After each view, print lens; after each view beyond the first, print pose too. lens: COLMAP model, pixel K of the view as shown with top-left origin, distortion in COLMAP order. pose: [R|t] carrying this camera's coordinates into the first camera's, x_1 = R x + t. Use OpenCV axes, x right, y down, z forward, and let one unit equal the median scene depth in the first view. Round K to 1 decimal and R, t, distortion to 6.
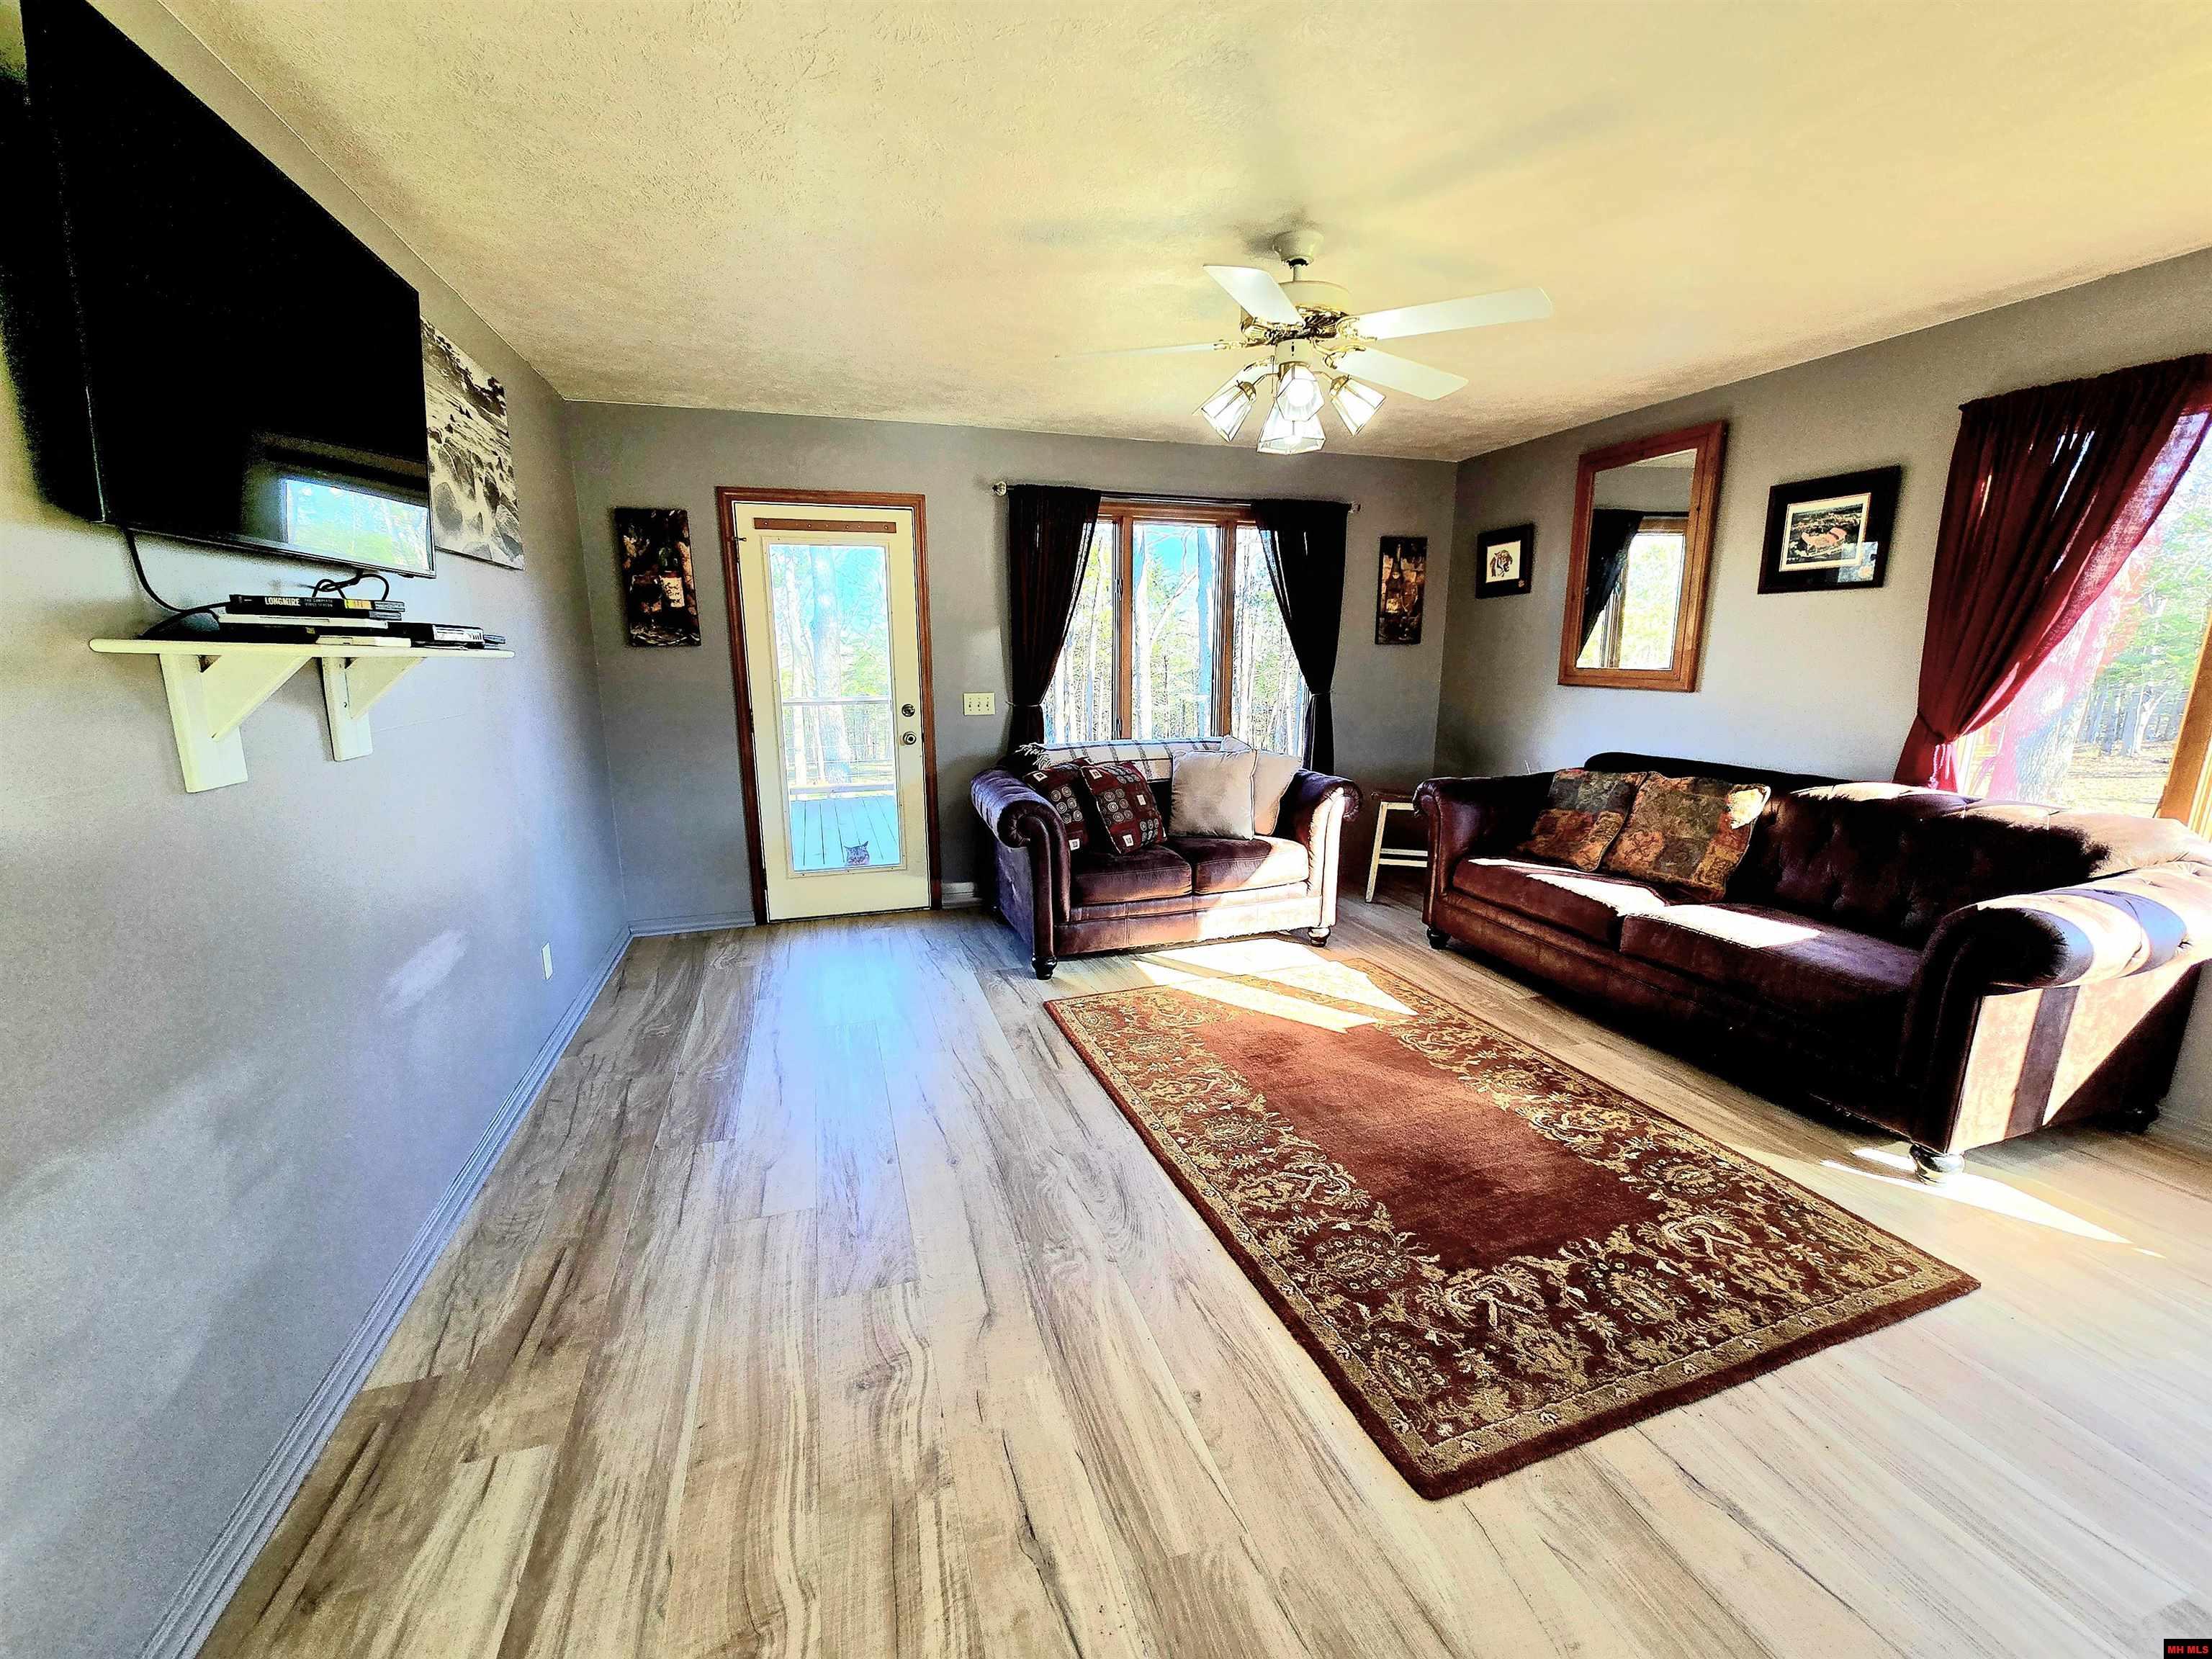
lens RADIAL K [[905.3, 0, 1103.3], [0, 905.3, 840.1], [0, 0, 1]] dist [-0.002158, -0.001055]
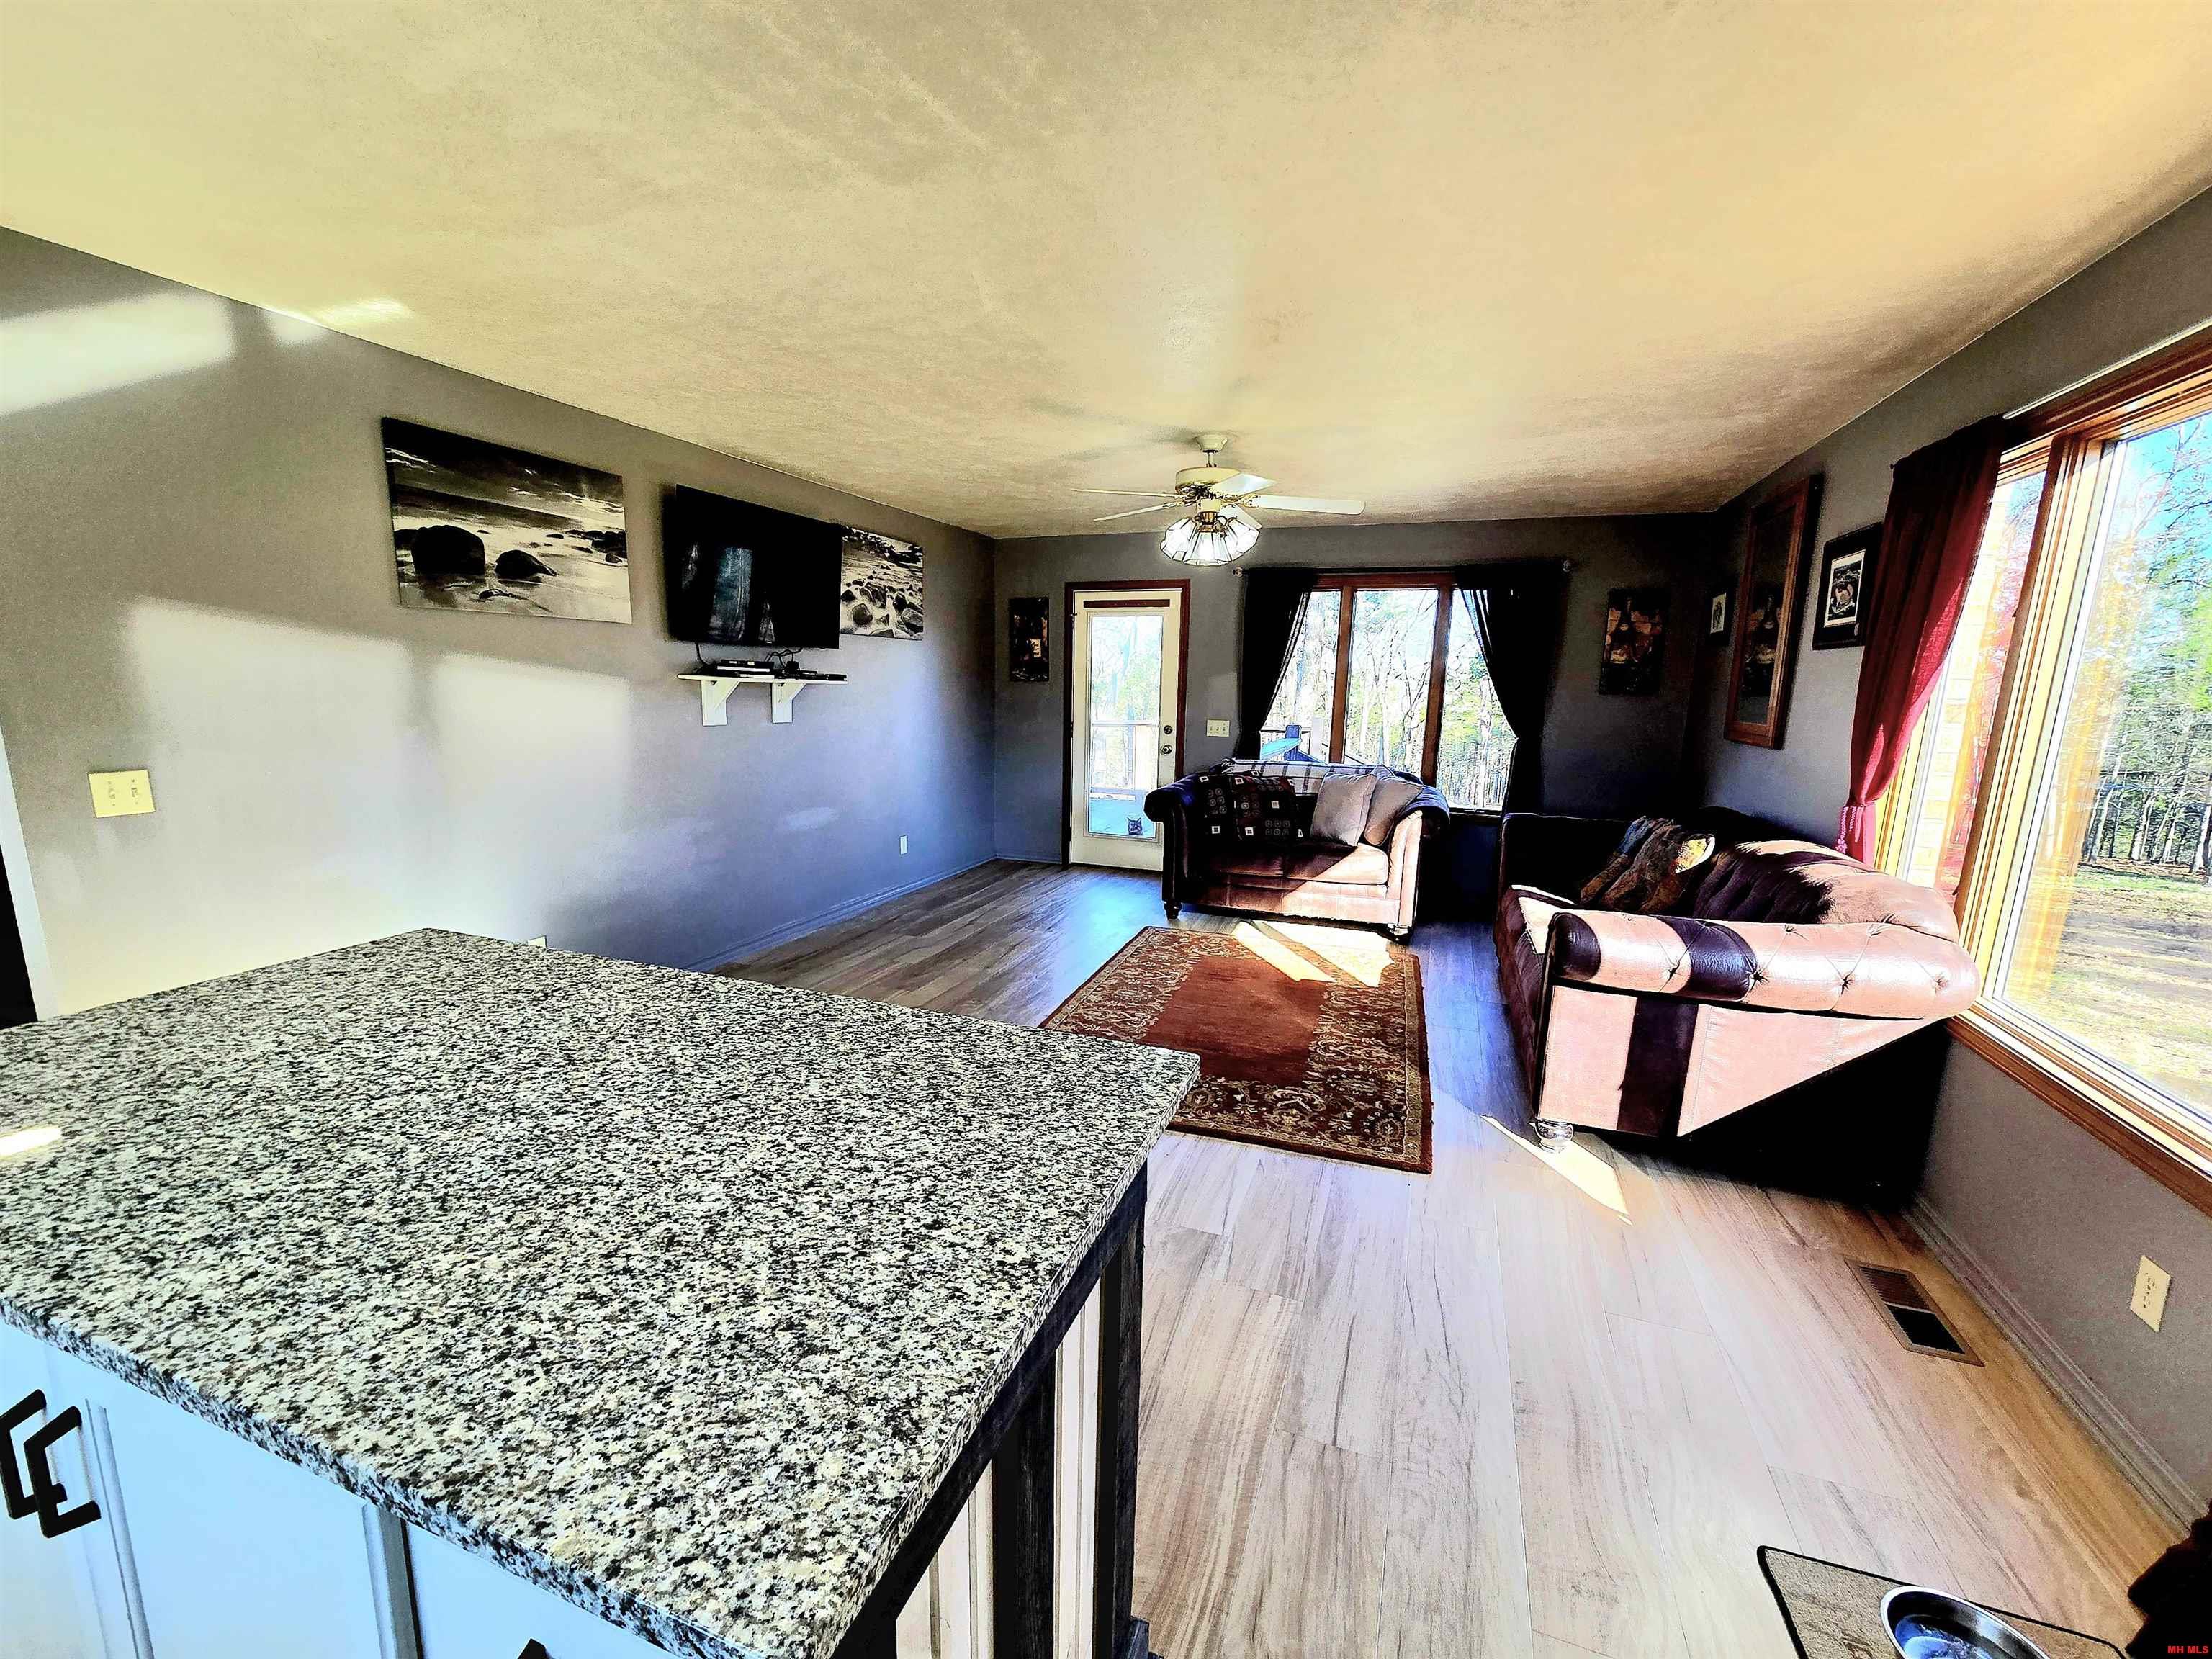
lens RADIAL K [[901.3, 0, 1097.0], [0, 901.3, 842.2], [0, 0, 1]] dist [-0.002353, -0.000747]
pose [[0.783137, 0.128433, -0.608441, 0.792548], [-0.151672, 0.988340, 0.013404, 0.038997], [0.603068, 0.081787, 0.793486, -0.233362]]
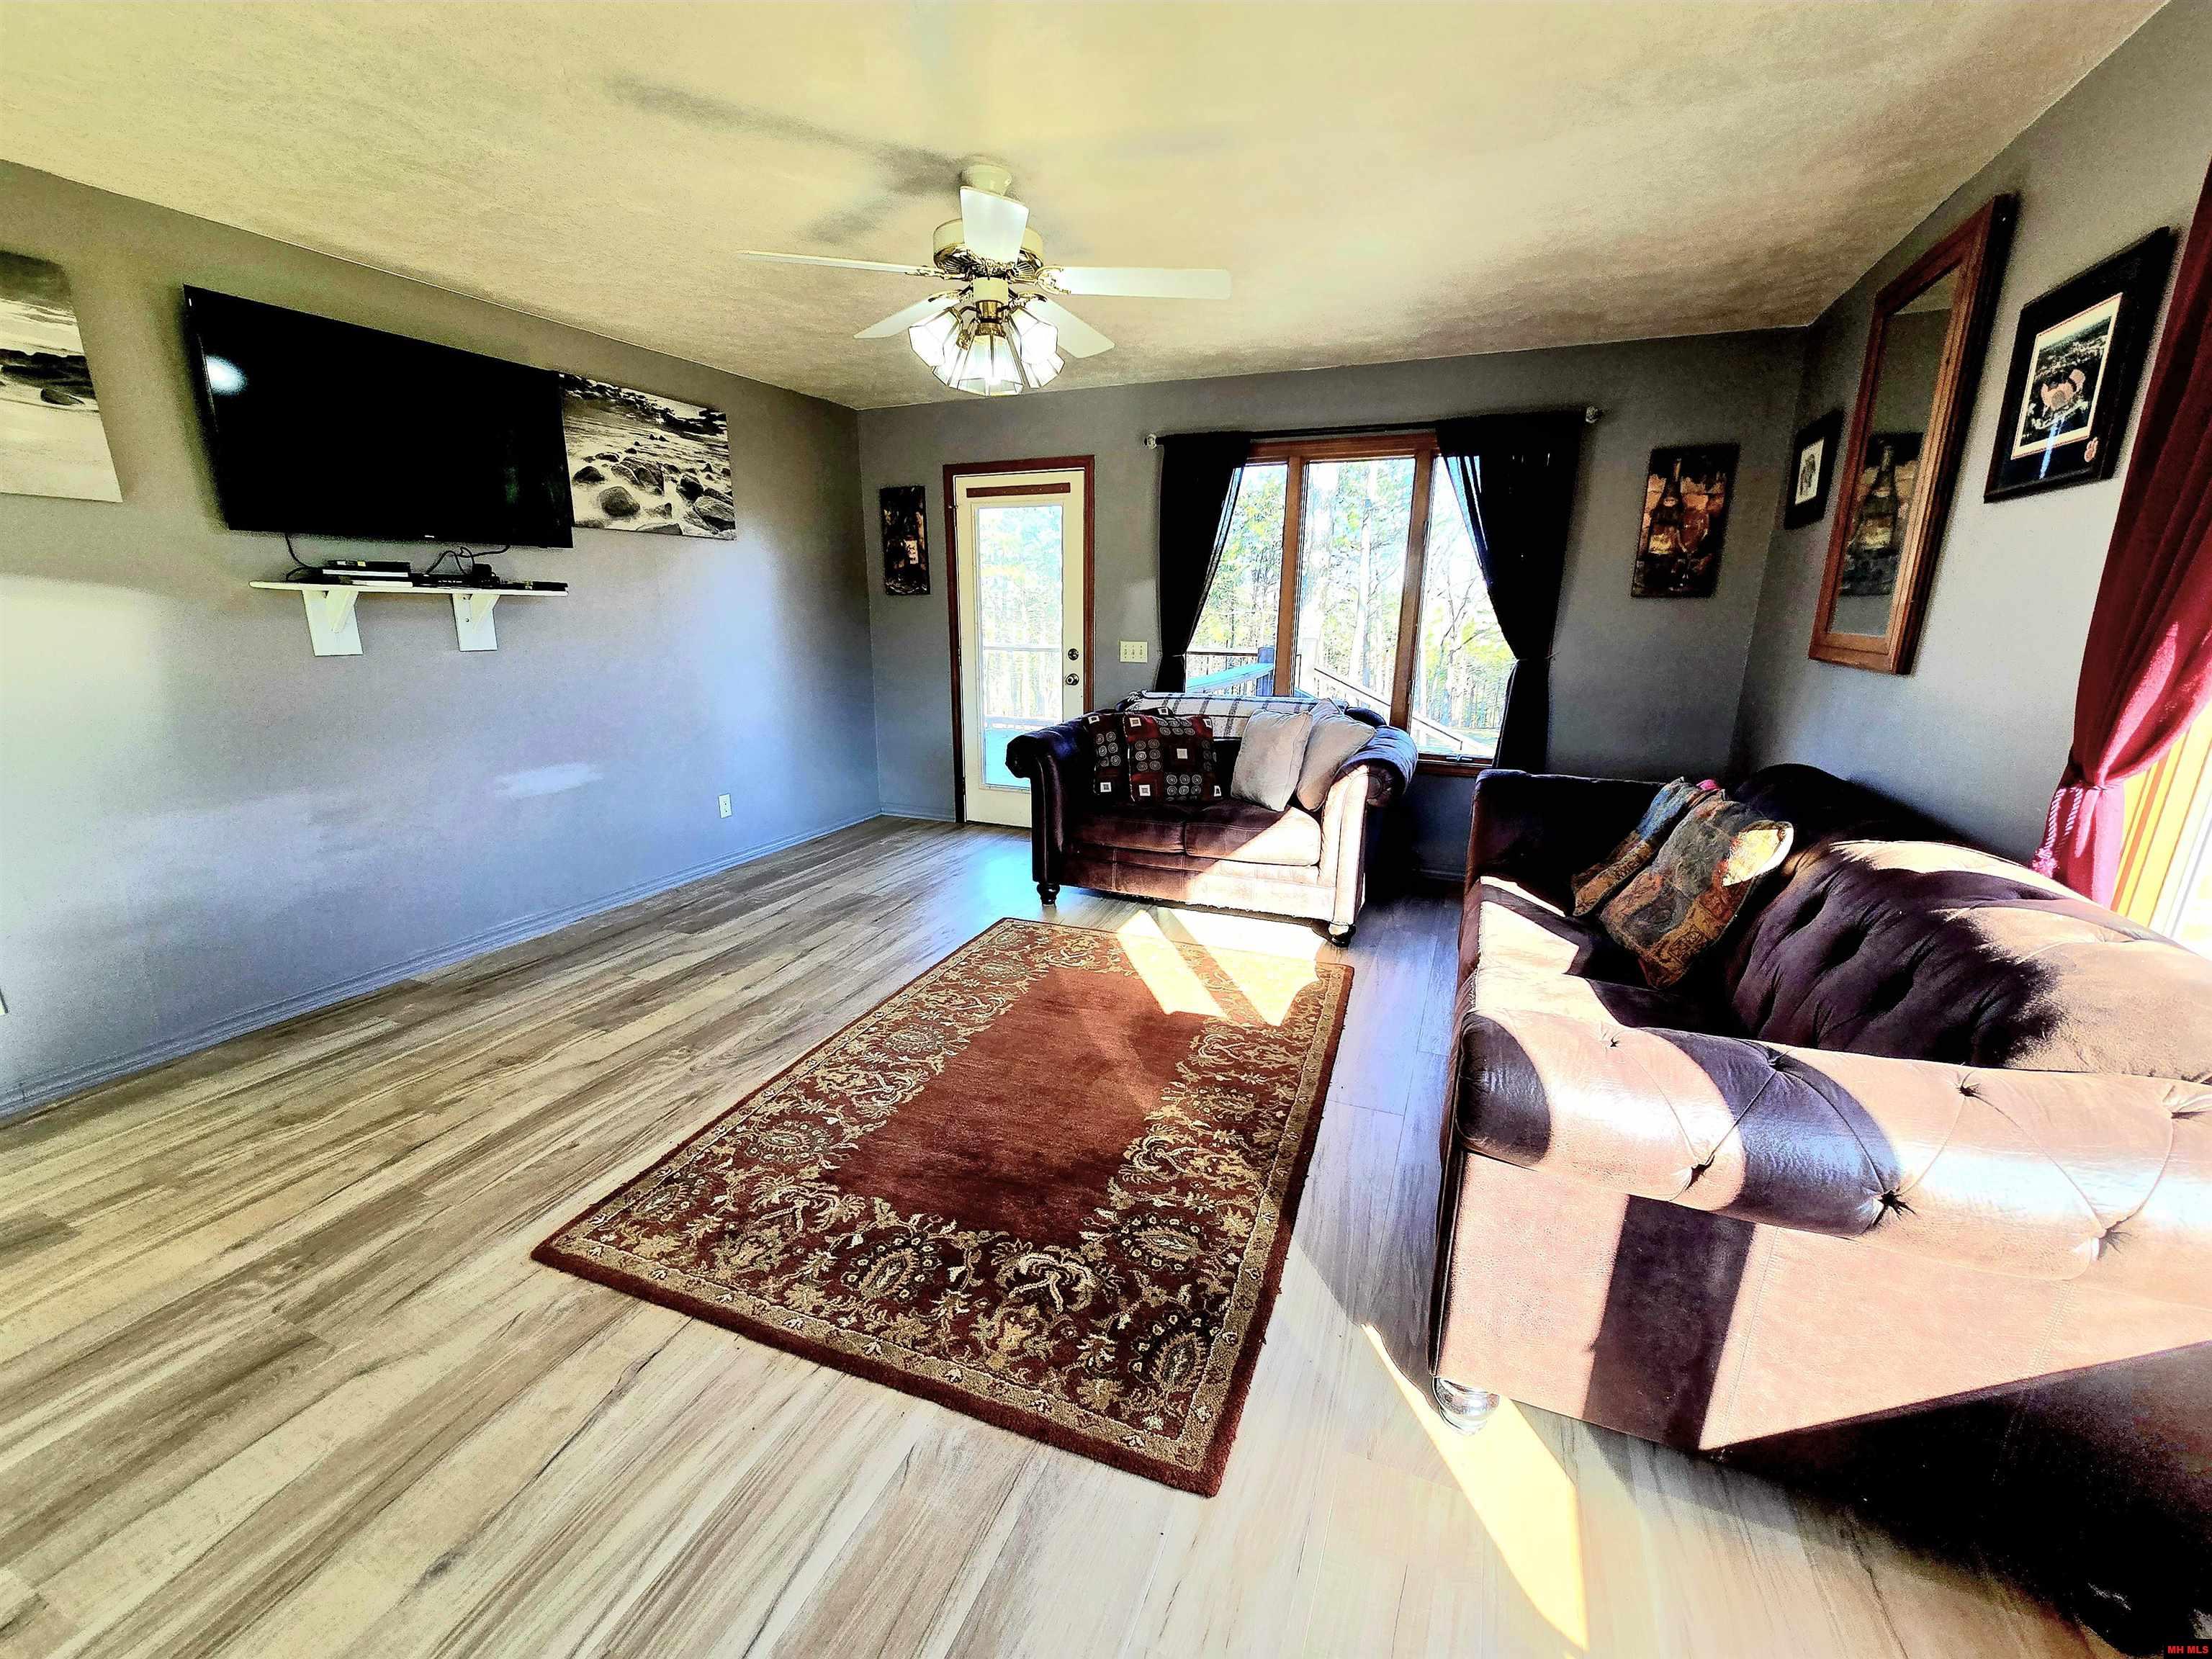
lens RADIAL K [[901.3, 0, 1097.0], [0, 901.3, 842.2], [0, 0, 1]] dist [-0.002353, -0.000747]
pose [[0.757704, 0.174915, -0.628721, 0.746547], [-0.145270, 0.984446, 0.098808, -0.040615], [0.636225, 0.016467, 0.771328, 0.231165]]
